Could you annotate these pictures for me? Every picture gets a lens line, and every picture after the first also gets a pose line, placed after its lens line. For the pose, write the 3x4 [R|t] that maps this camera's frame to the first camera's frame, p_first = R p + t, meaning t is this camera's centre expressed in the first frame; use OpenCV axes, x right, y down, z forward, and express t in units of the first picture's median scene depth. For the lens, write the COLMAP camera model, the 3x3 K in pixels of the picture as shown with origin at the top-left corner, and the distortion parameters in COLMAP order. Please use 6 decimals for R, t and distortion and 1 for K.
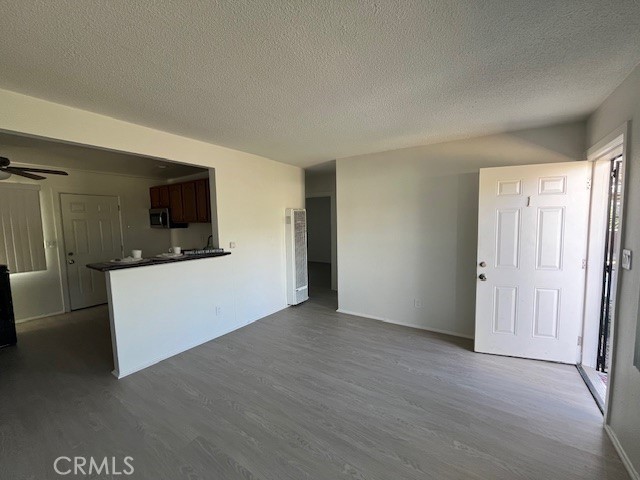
lens RADIAL K [[260.0, 0, 320.0], [0, 260.0, 240.0], [0, 0, 1]] dist [-0.002150, -0.000363]
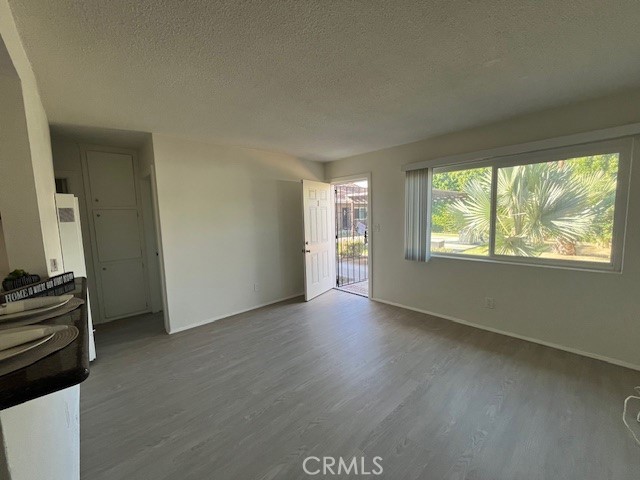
lens RADIAL K [[260.0, 0, 320.0], [0, 260.0, 240.0], [0, 0, 1]] dist [-0.002150, -0.000363]
pose [[0.244687, -0.091819, 0.965245, -0.766400], [0.088708, 0.993451, 0.072015, -0.023930], [-0.965536, 0.068004, 0.251230, 0.498982]]
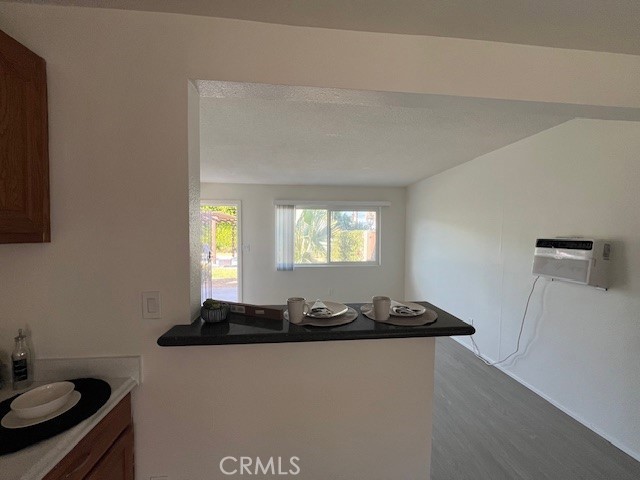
lens RADIAL K [[260.0, 0, 320.0], [0, 260.0, 240.0], [0, 0, 1]] dist [-0.002150, -0.000363]
pose [[-0.641412, -0.014179, 0.767066, -0.891236], [0.057203, 0.996162, 0.066246, -0.097833], [-0.765061, 0.086370, -0.638139, 1.286632]]
